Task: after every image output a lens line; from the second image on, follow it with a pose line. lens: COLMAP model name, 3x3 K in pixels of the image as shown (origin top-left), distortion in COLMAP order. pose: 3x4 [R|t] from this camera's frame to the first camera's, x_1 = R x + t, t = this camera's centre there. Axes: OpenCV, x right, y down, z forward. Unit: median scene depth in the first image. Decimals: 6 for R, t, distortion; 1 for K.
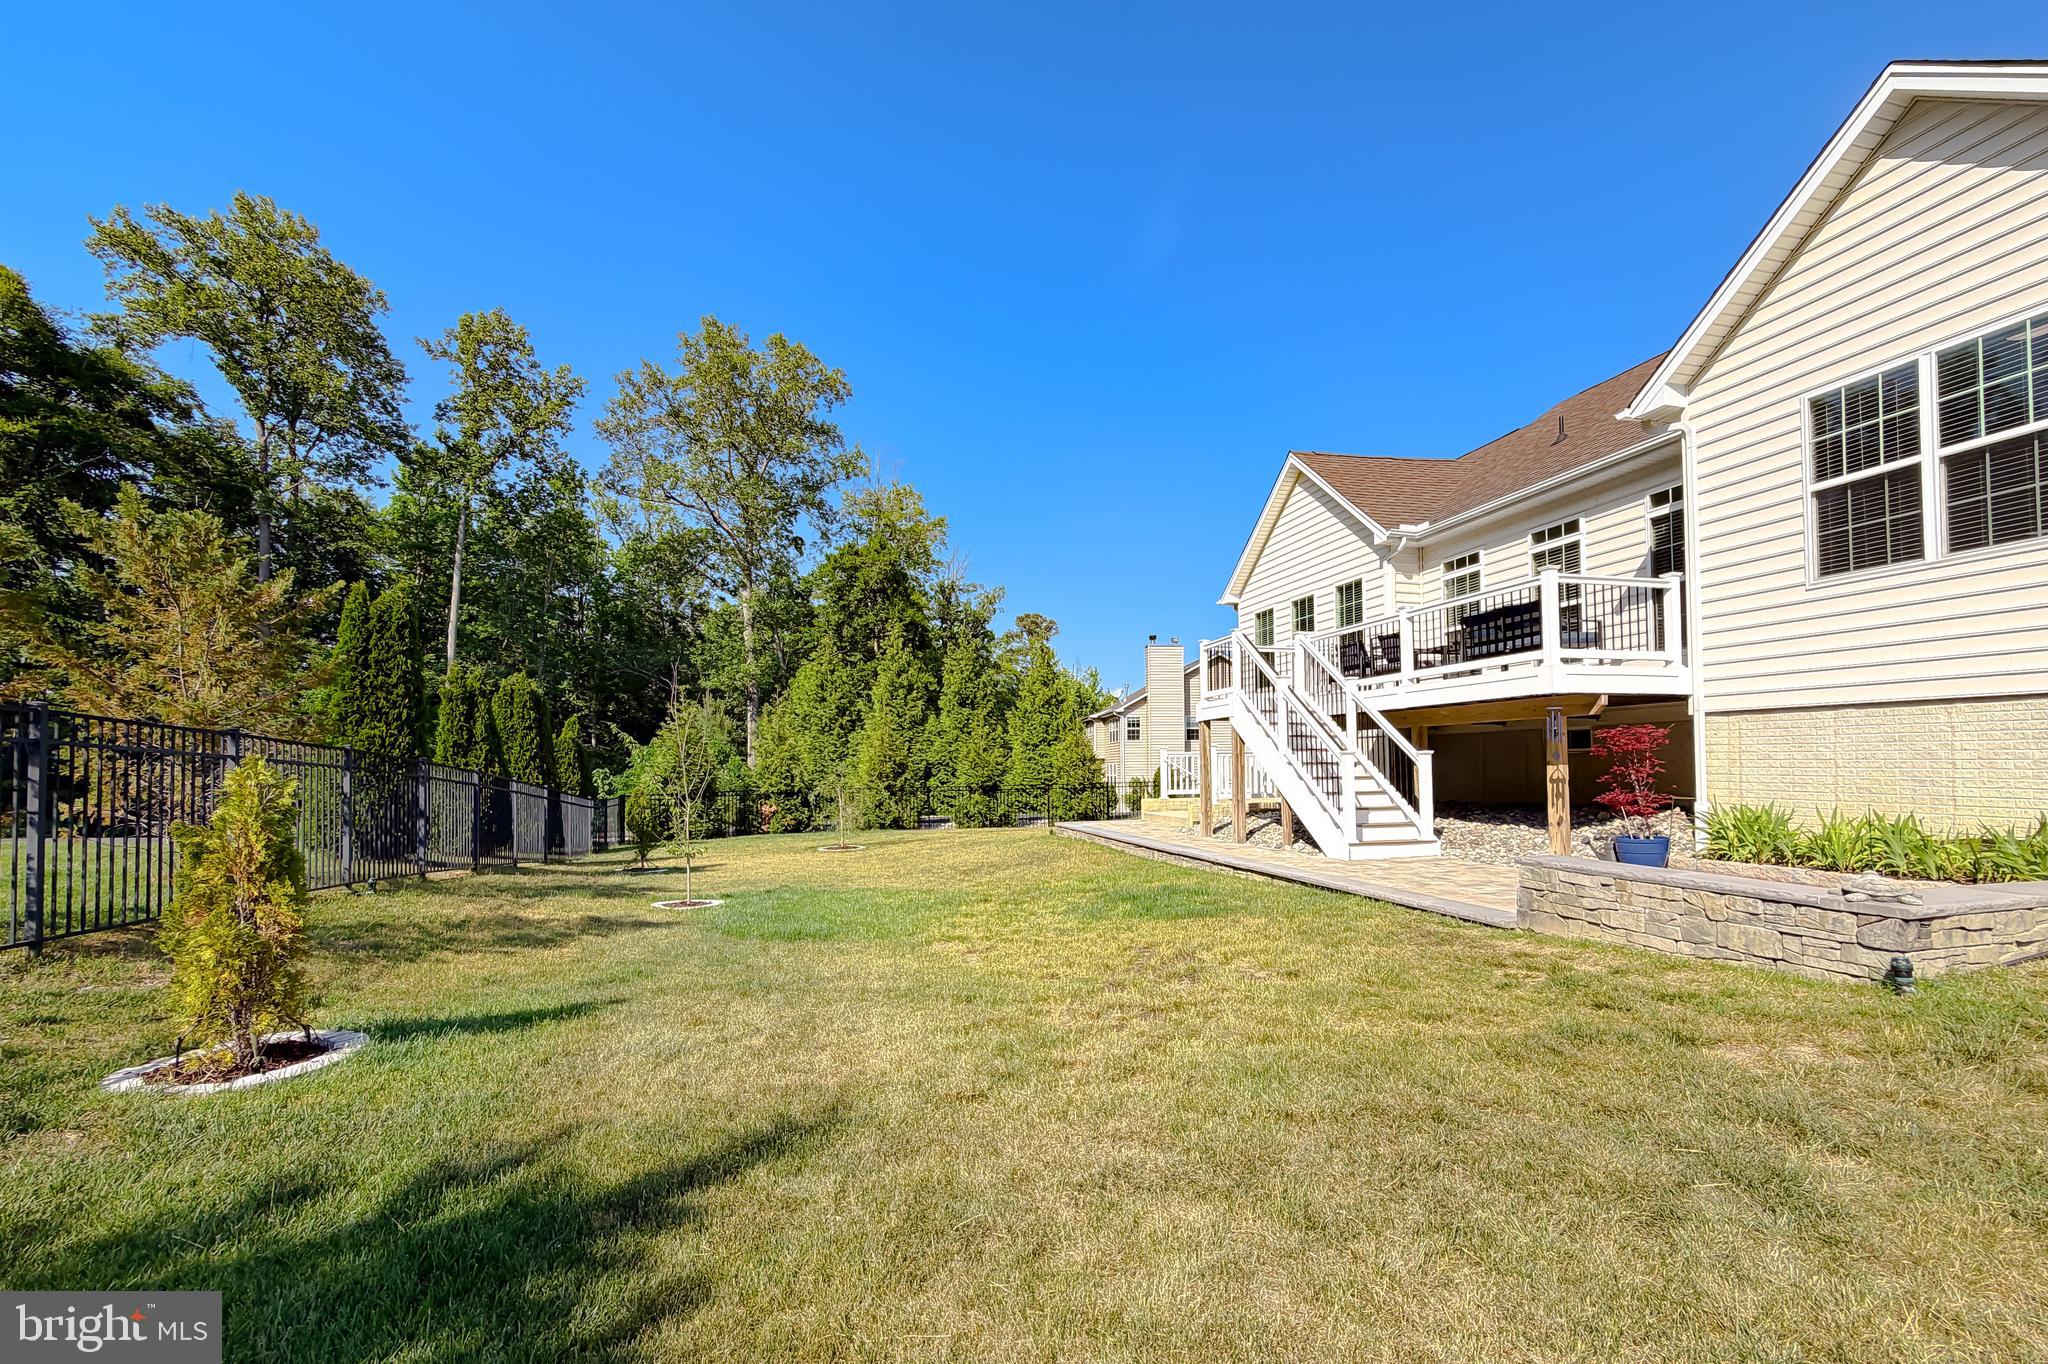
lens RADIAL K [[839.3, 0, 1016.3], [0, 839.3, 750.7], [0, 0, 1]] dist [-0.000966, -0.000074]
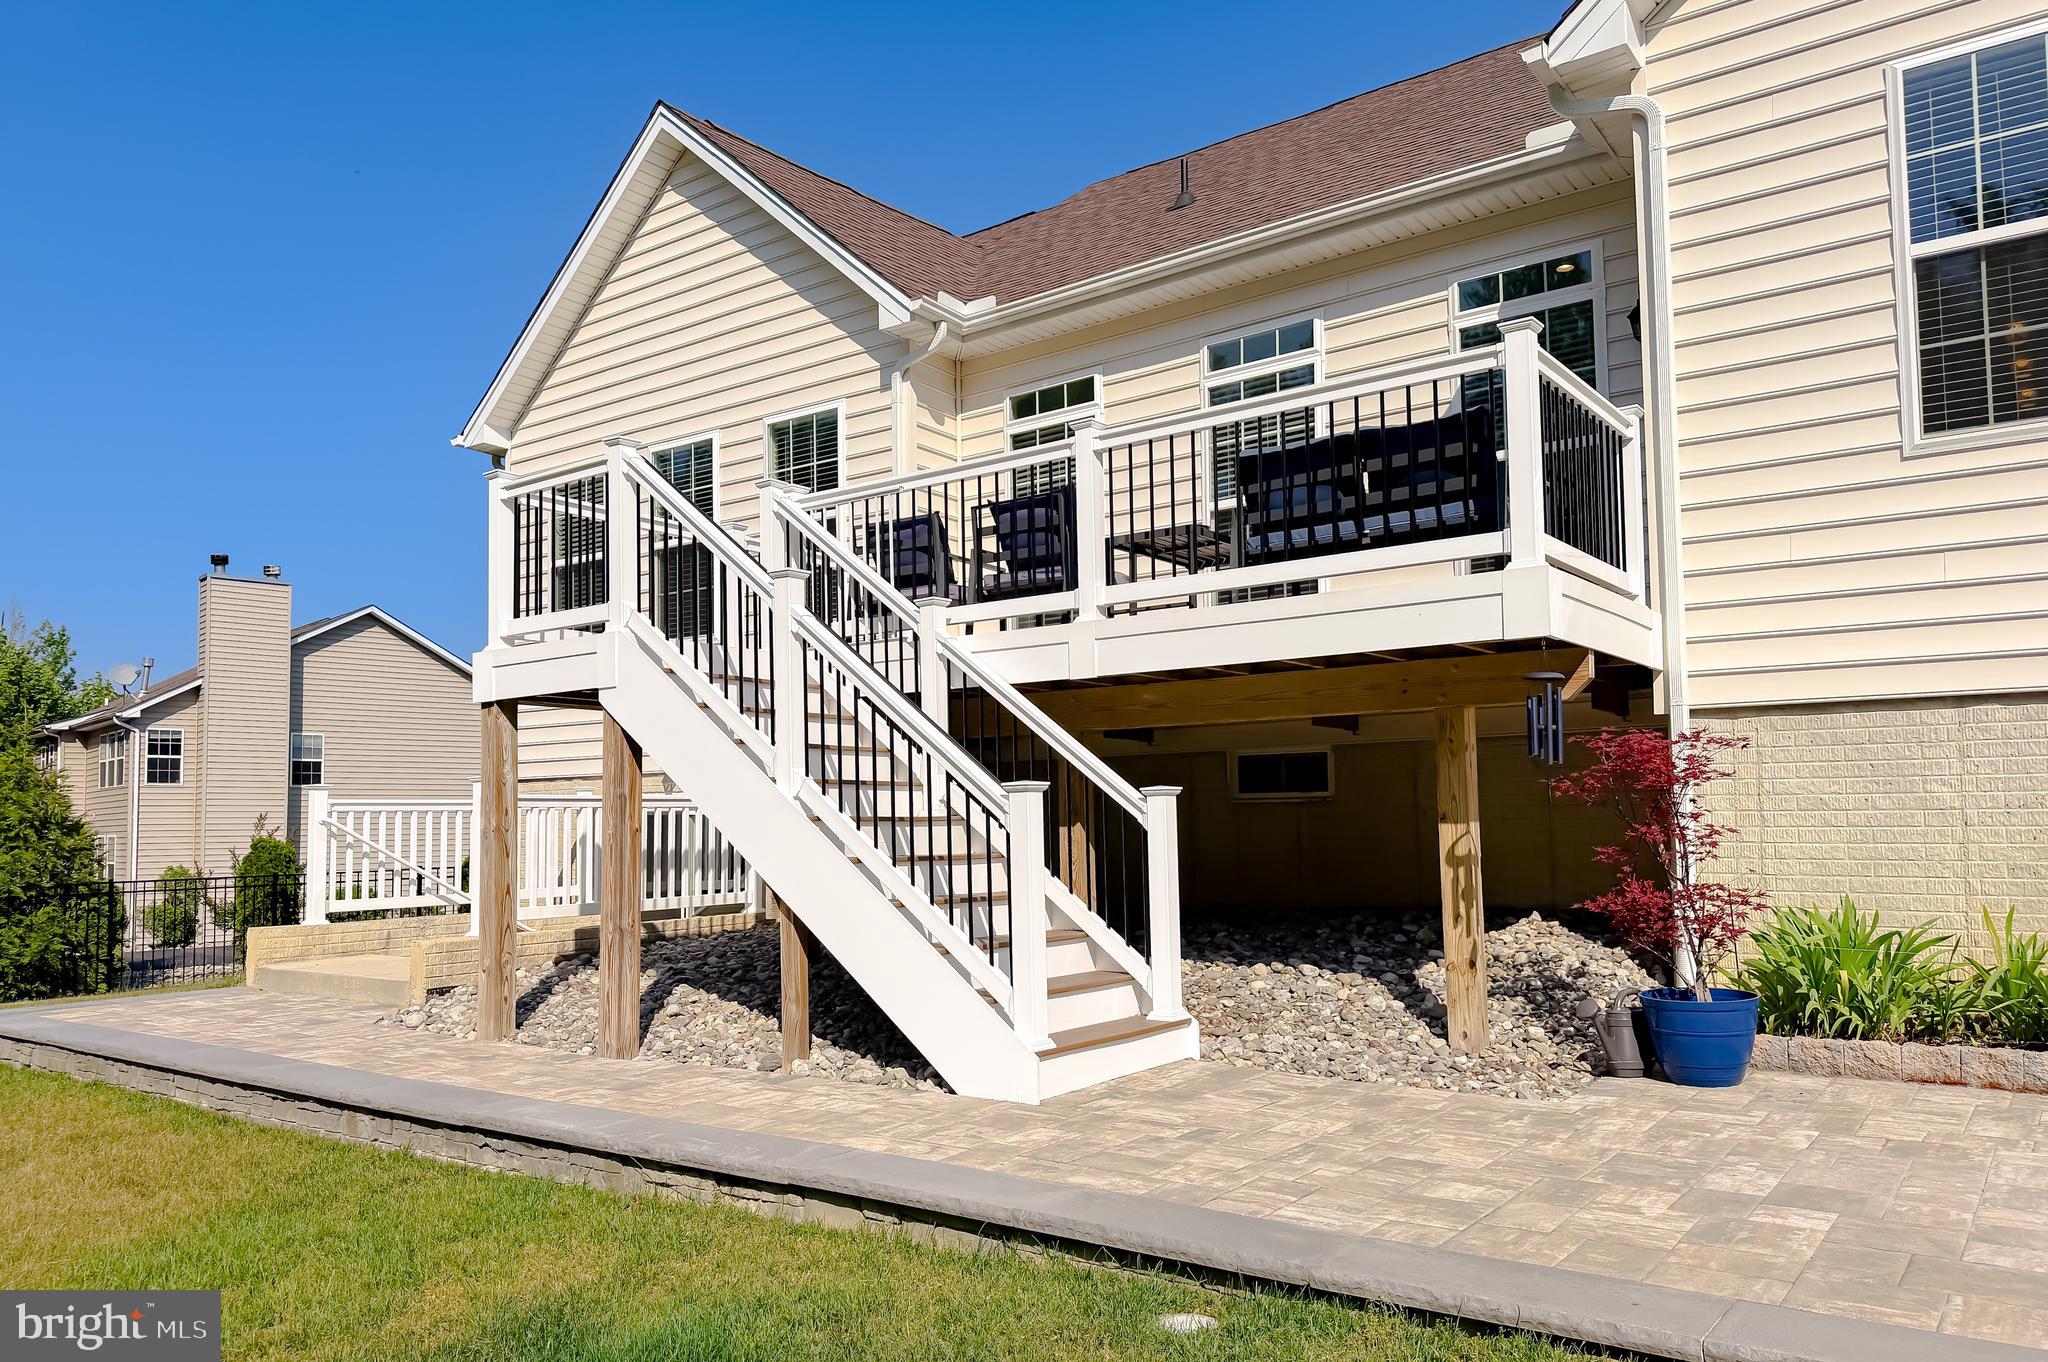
lens RADIAL K [[1431.8, 0, 1022.5], [0, 1431.8, 744.5], [0, 0, 1]] dist [0.095697, -0.128847]
pose [[0.775002, 0.034290, 0.631027, 0.015885], [-0.004678, 0.998811, -0.048529, 0.010946], [-0.631941, 0.034658, 0.774241, 0.448763]]
